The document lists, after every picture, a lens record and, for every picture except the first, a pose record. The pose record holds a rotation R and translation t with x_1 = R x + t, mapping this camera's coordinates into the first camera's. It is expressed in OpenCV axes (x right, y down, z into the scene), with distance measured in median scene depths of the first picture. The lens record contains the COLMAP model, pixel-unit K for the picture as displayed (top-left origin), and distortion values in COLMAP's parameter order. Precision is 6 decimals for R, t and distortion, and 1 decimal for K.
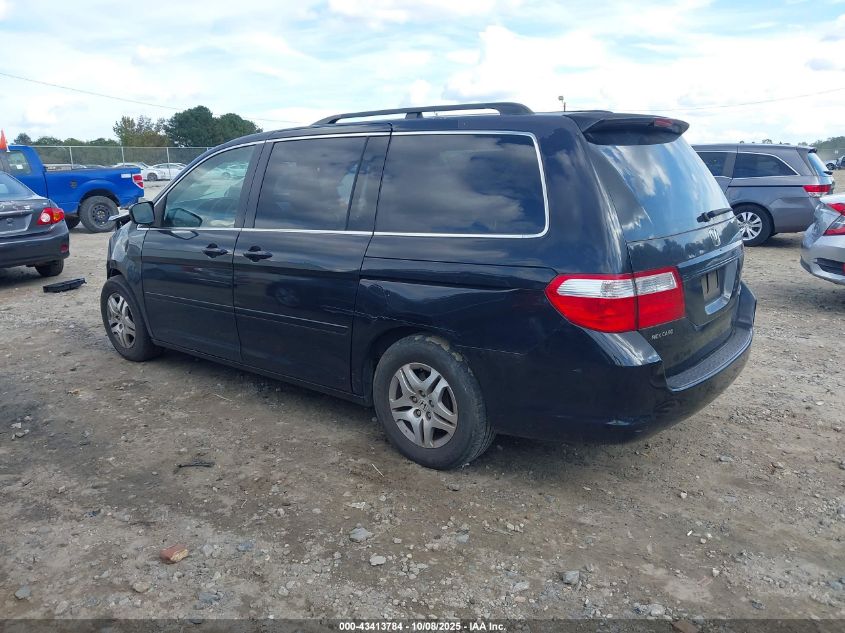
lens RADIAL K [[653.6, 0, 422.5], [0, 653.6, 316.5], [0, 0, 1]] dist [-0.000920, 0.003574]
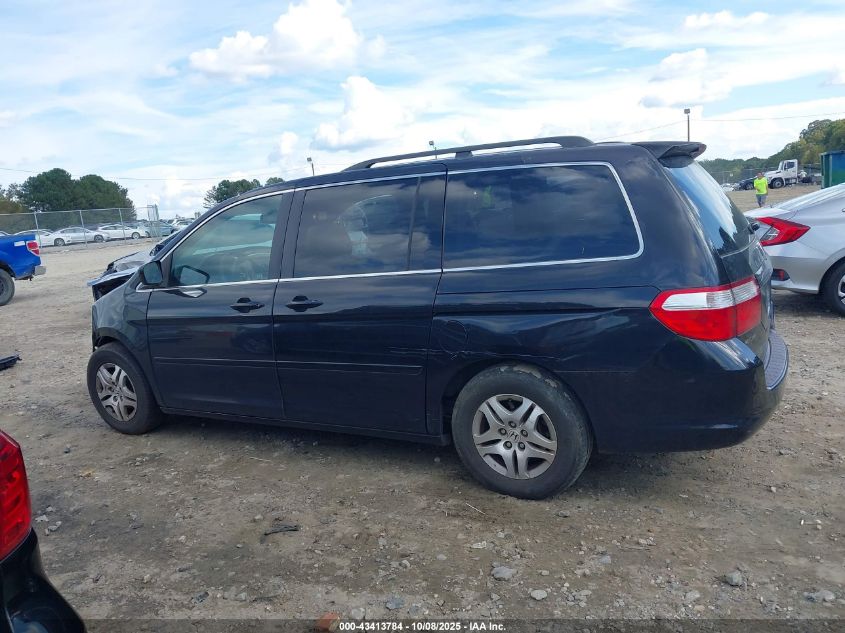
lens RADIAL K [[653.6, 0, 422.5], [0, 653.6, 316.5], [0, 0, 1]] dist [-0.000920, 0.003574]
pose [[0.981430, -0.091679, 0.168496, -0.289875], [0.102790, 0.992986, -0.058429, -0.002147], [-0.161958, 0.074664, 0.983969, 0.023968]]
